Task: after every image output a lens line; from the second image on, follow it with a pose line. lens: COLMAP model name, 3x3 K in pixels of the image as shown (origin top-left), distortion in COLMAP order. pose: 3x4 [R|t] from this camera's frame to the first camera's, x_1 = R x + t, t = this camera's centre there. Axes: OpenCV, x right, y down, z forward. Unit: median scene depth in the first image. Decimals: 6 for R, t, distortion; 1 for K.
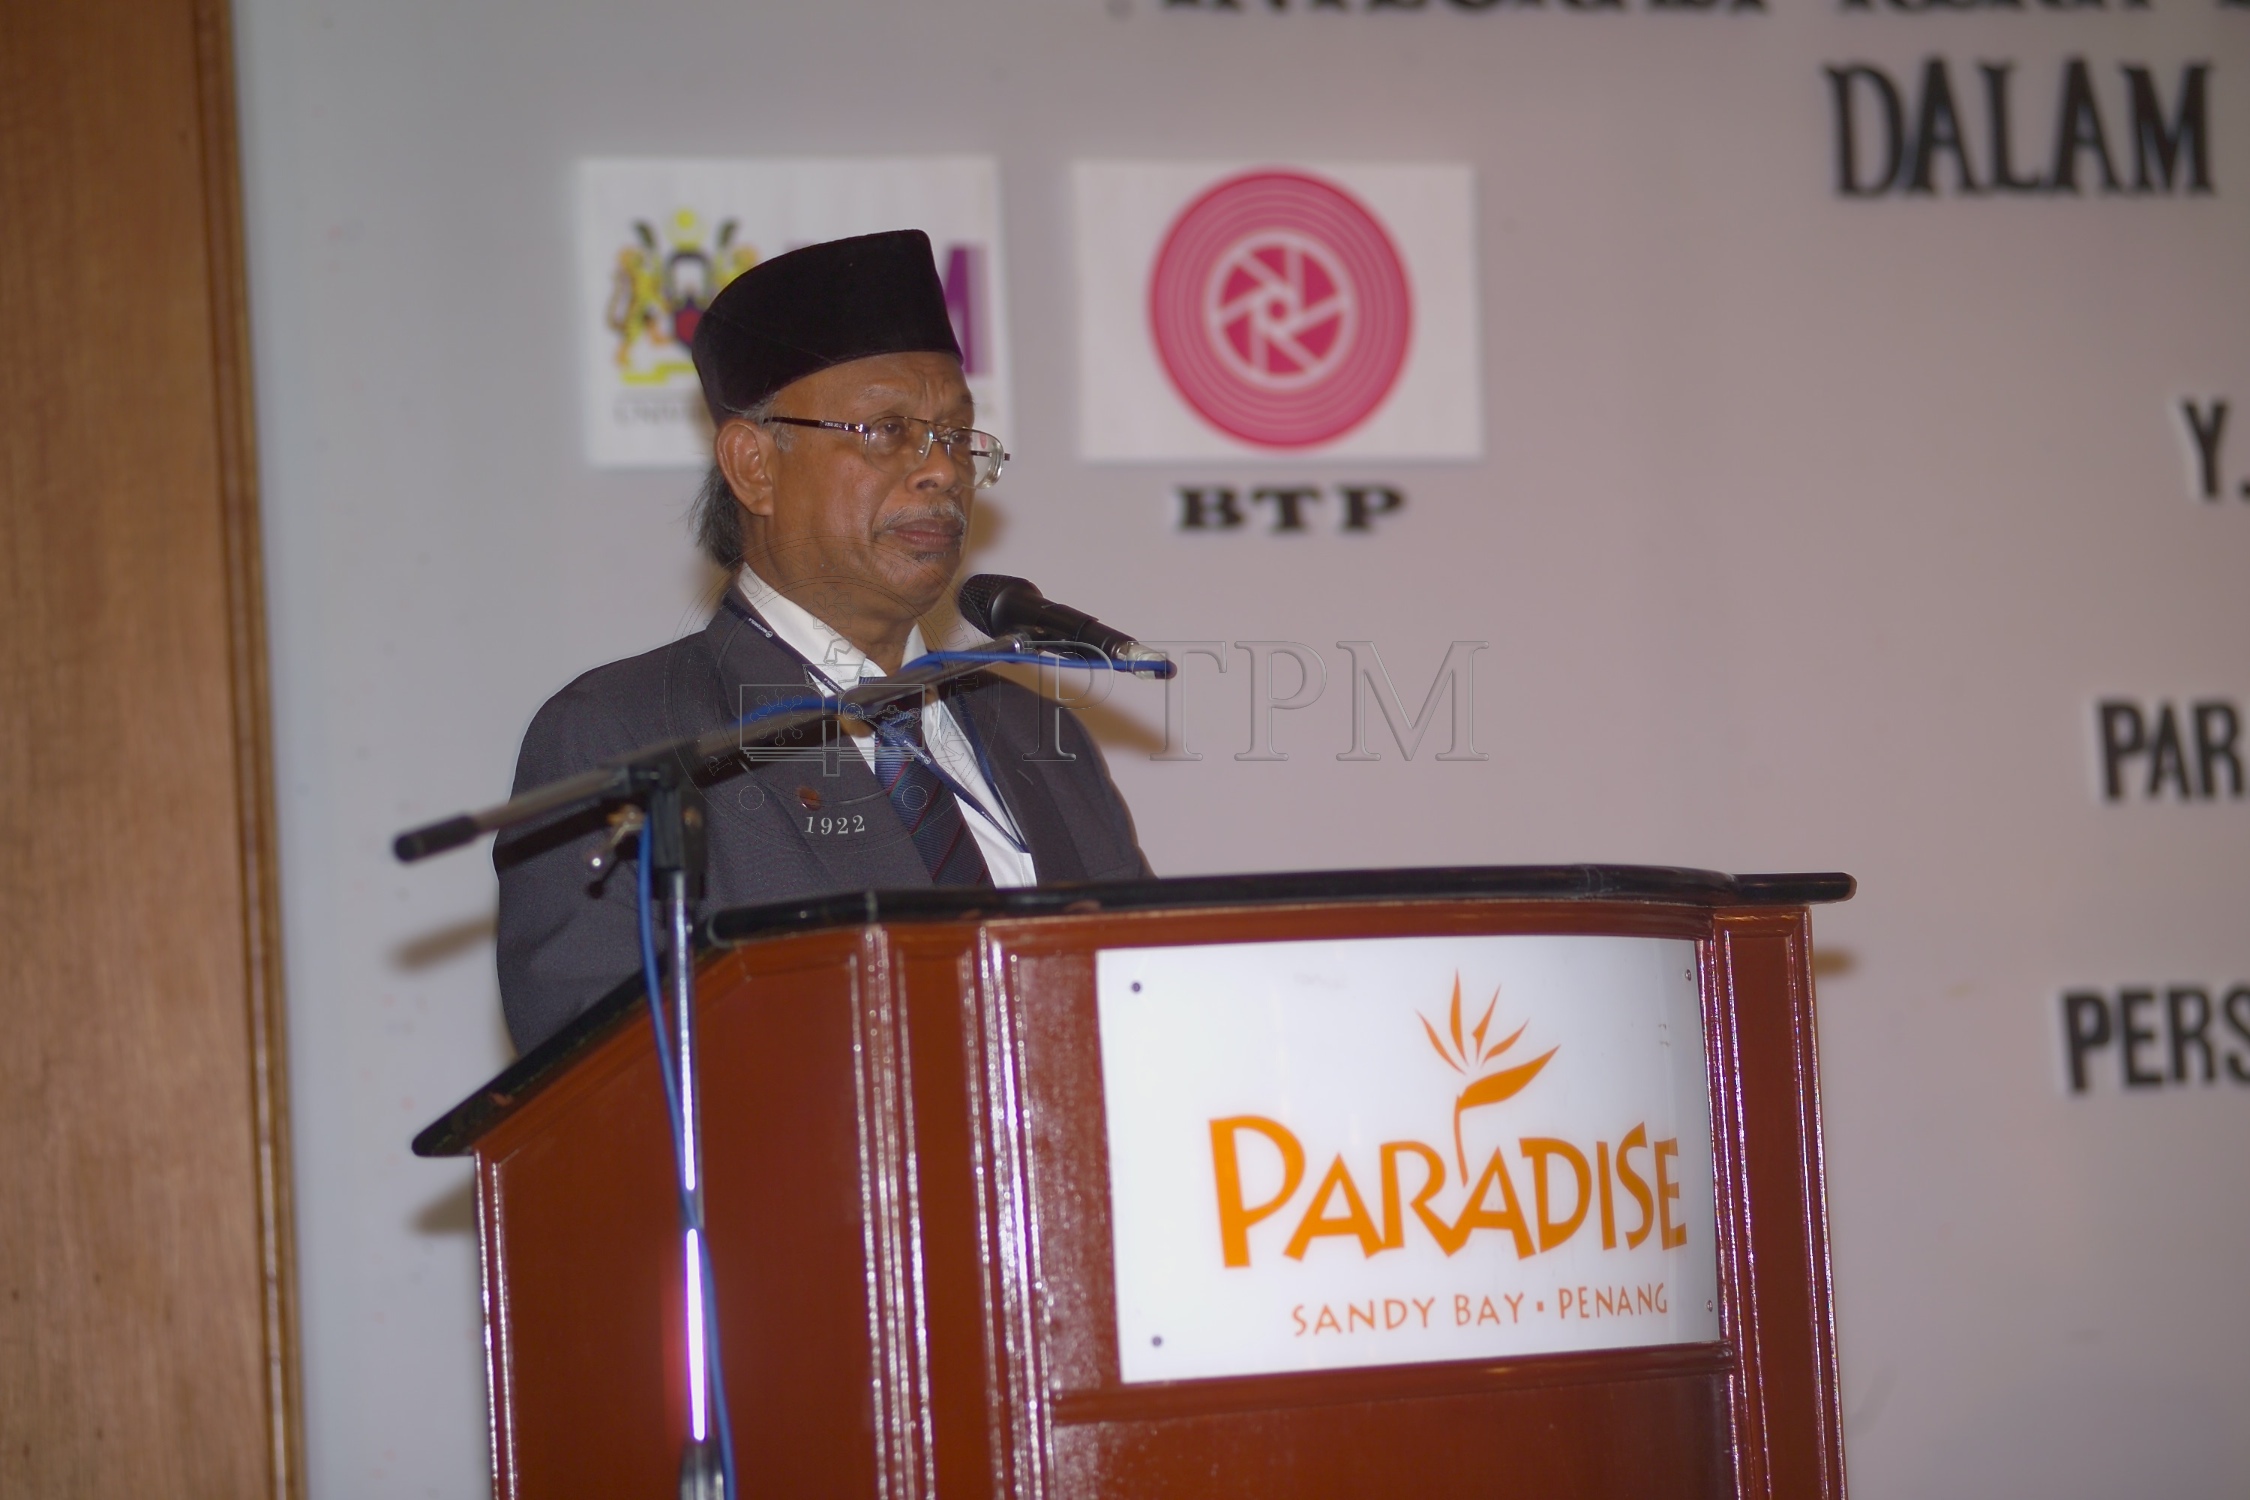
lens RADIAL K [[7654.5, 0, 1106.5], [0, 7654.5, 690.2], [0, 0, 1]] dist [0.509326, 0.000000]
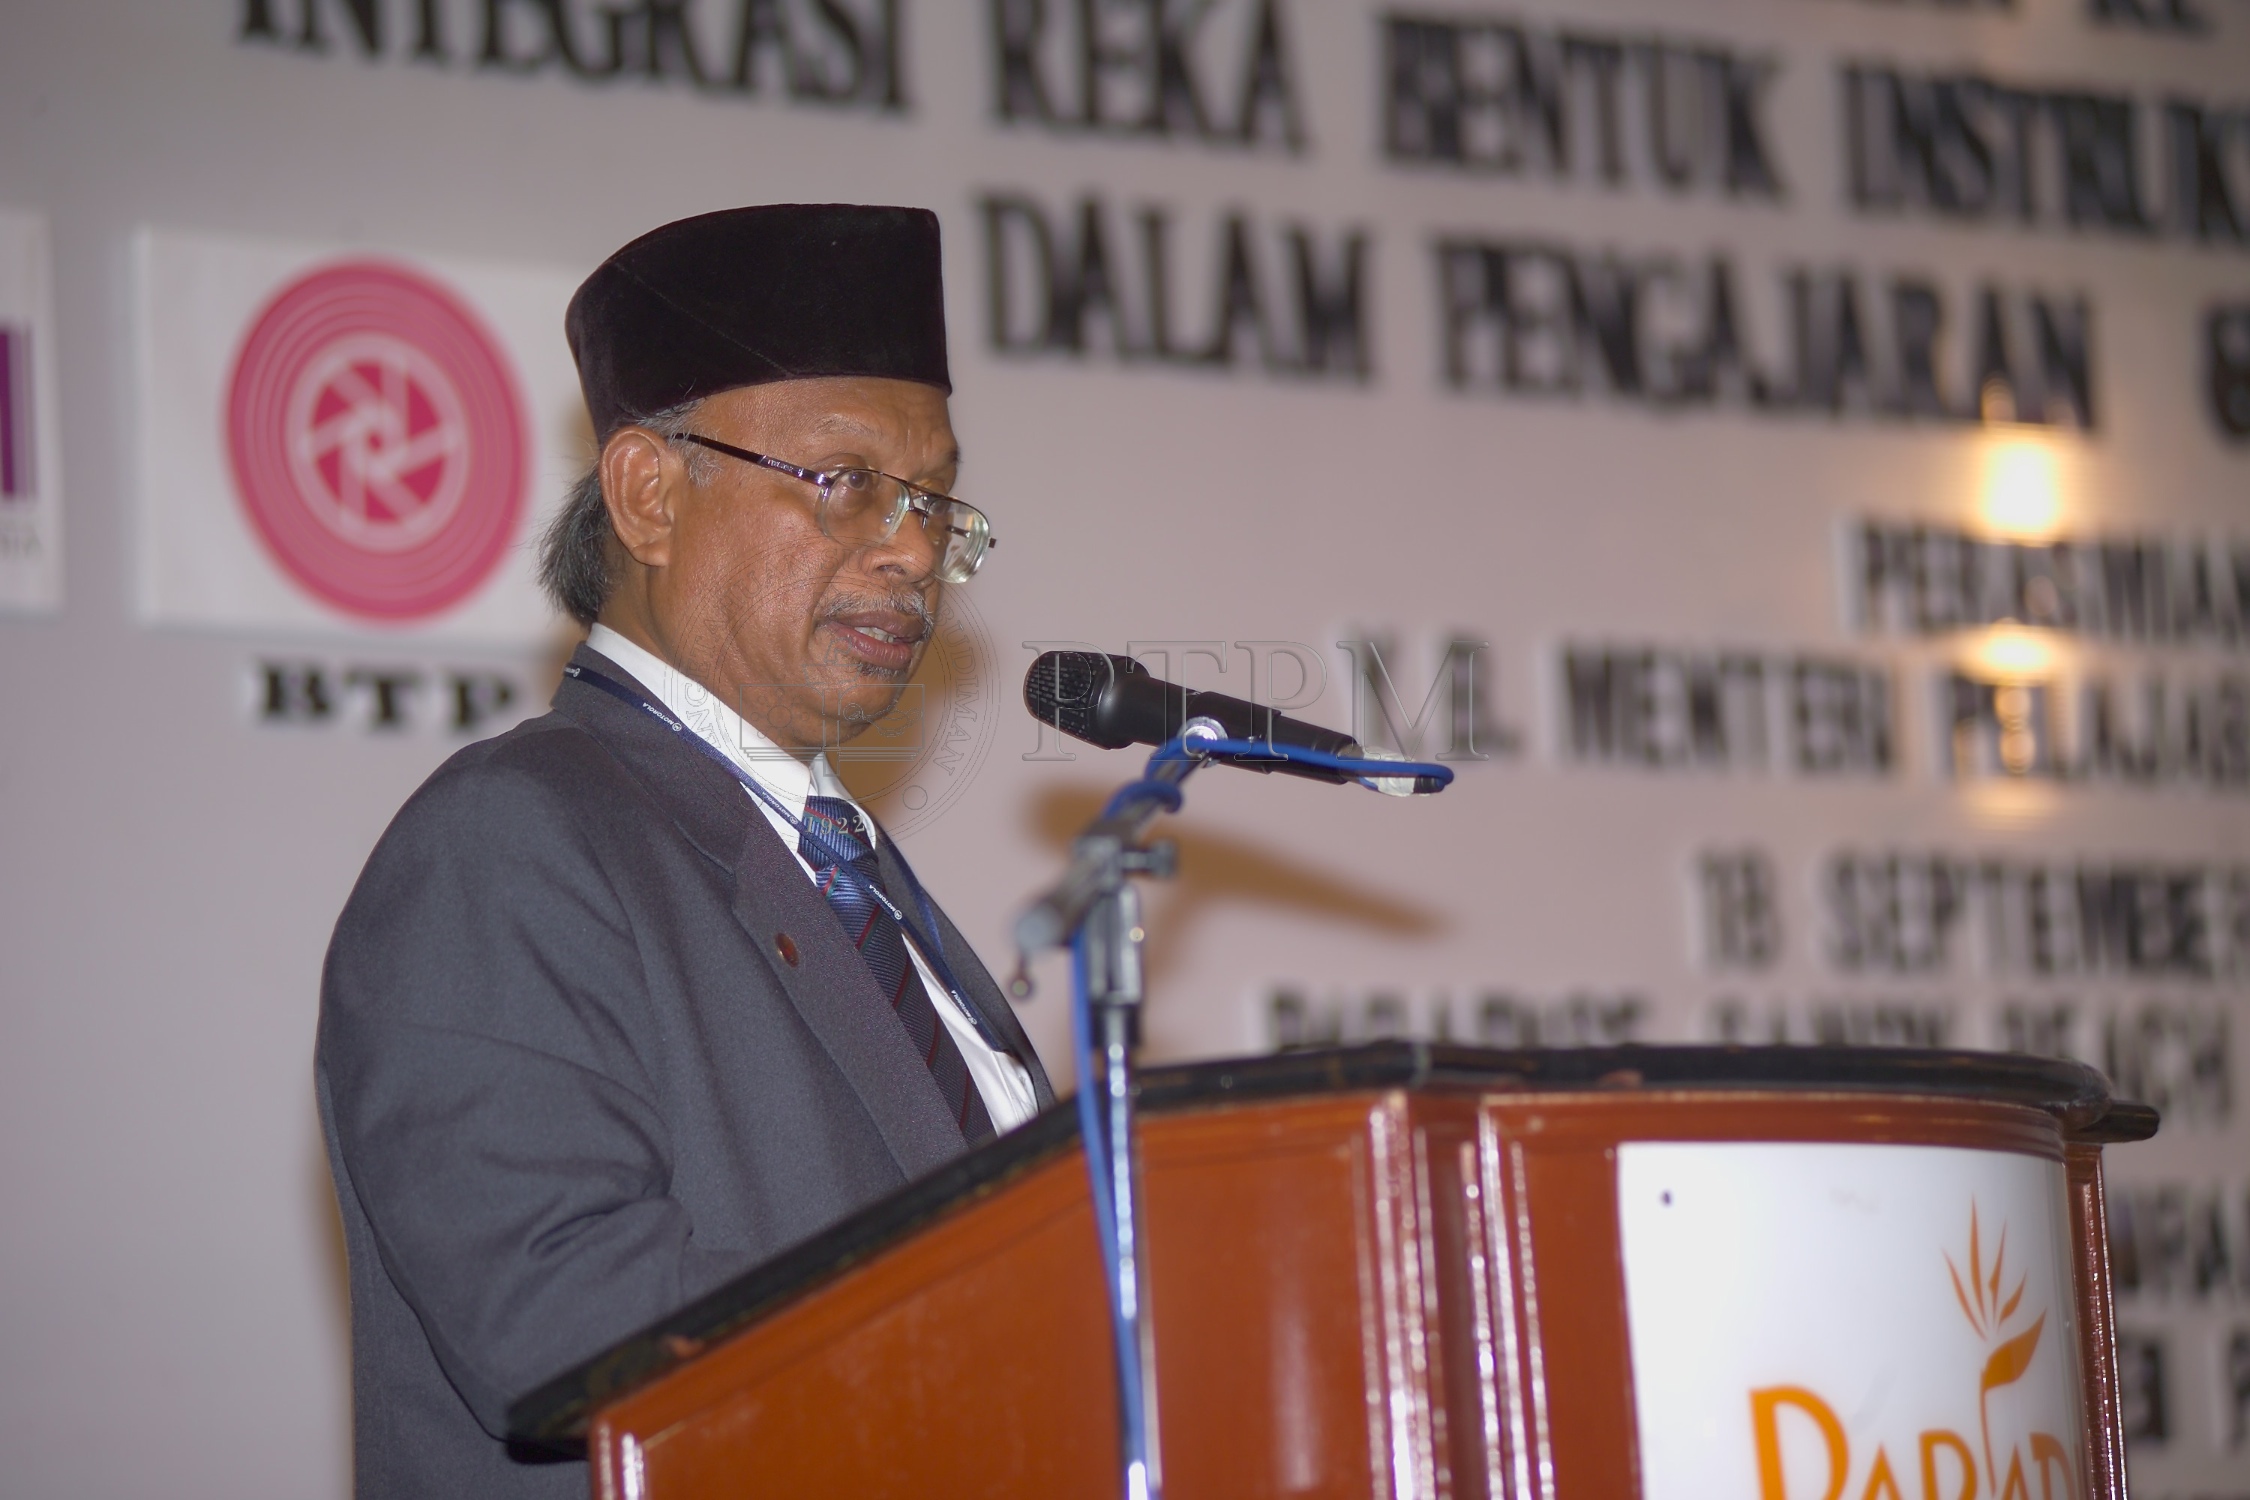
lens RADIAL K [[8356.4, 0, 1127.4], [0, 8356.4, 736.4], [0, 0, 1]] dist [0.631152, 0.000000]
pose [[0.937560, 0.046516, 0.344700, -0.198018], [-0.028221, 0.997923, -0.057908, 0.026975], [-0.346678, 0.044564, 0.936925, 0.183551]]
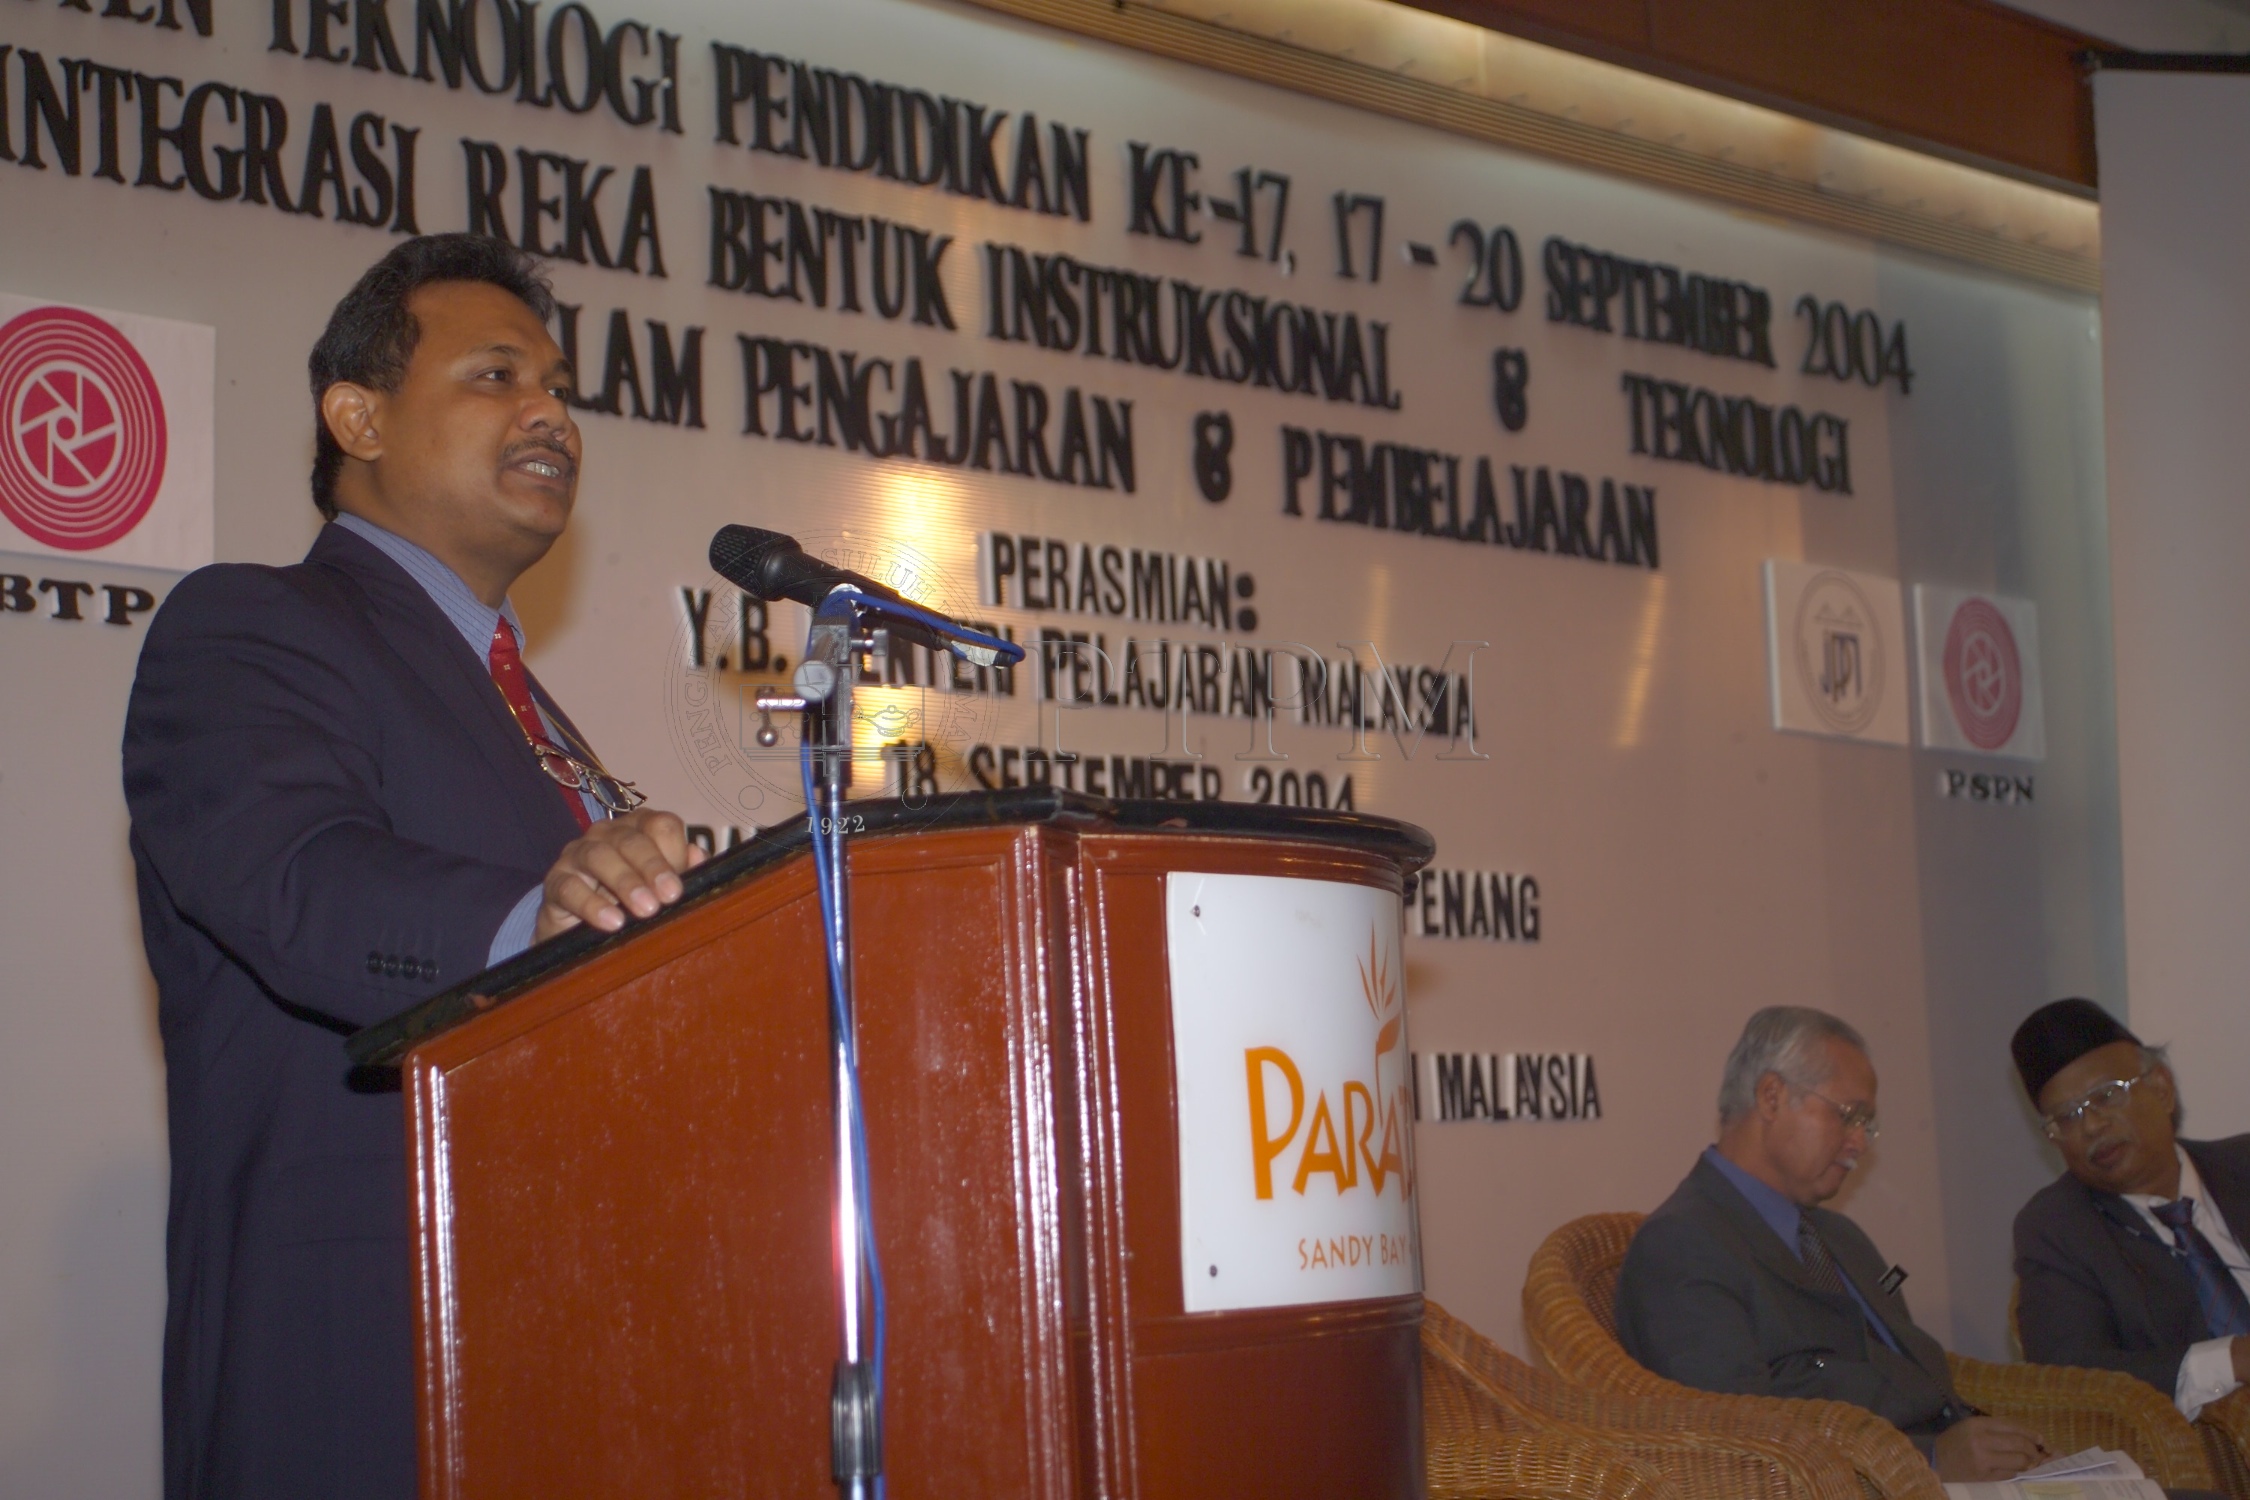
lens RADIAL K [[4786.2, 0, 1126.1], [0, 4786.2, 762.8], [0, 0, 1]] dist [-0.015625, 0.000000]
pose [[0.862994, 0.072459, 0.499991, -0.197363], [-0.049122, 0.997007, -0.059701, 0.036003], [-0.502820, 0.026961, 0.863970, 0.300506]]
